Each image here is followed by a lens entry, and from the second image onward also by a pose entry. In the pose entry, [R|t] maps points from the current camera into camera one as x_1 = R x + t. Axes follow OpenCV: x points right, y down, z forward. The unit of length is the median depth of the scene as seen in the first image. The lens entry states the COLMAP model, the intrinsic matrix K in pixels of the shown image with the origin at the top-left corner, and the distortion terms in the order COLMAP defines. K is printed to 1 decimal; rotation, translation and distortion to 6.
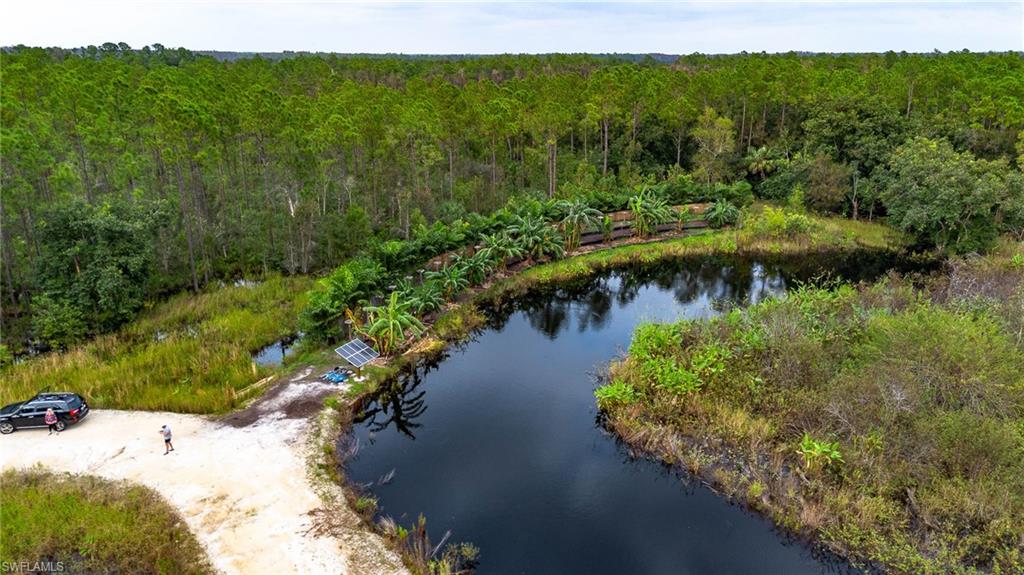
lens RADIAL K [[715.8, 0, 504.9], [0, 715.8, 287.4], [0, 0, 1]] dist [0.062126, -0.058518]
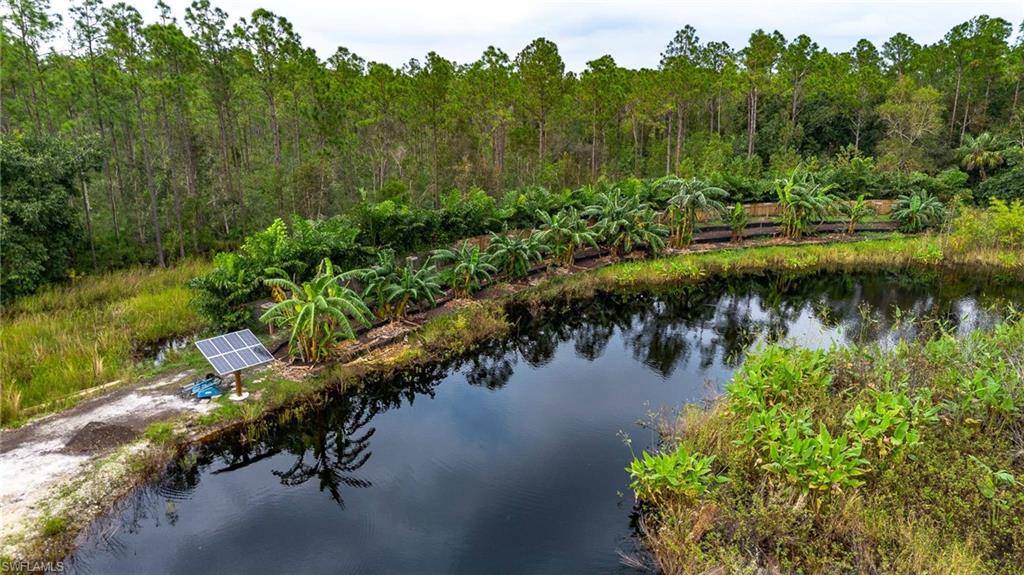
lens RADIAL K [[715.8, 0, 509.9], [0, 715.8, 287.7], [0, 0, 1]] dist [0.062126, -0.058518]
pose [[0.975657, 0.057616, -0.211600, 0.079461], [-0.068594, 0.996633, -0.044907, 0.029663], [0.208300, 0.058328, 0.976324, 0.274871]]
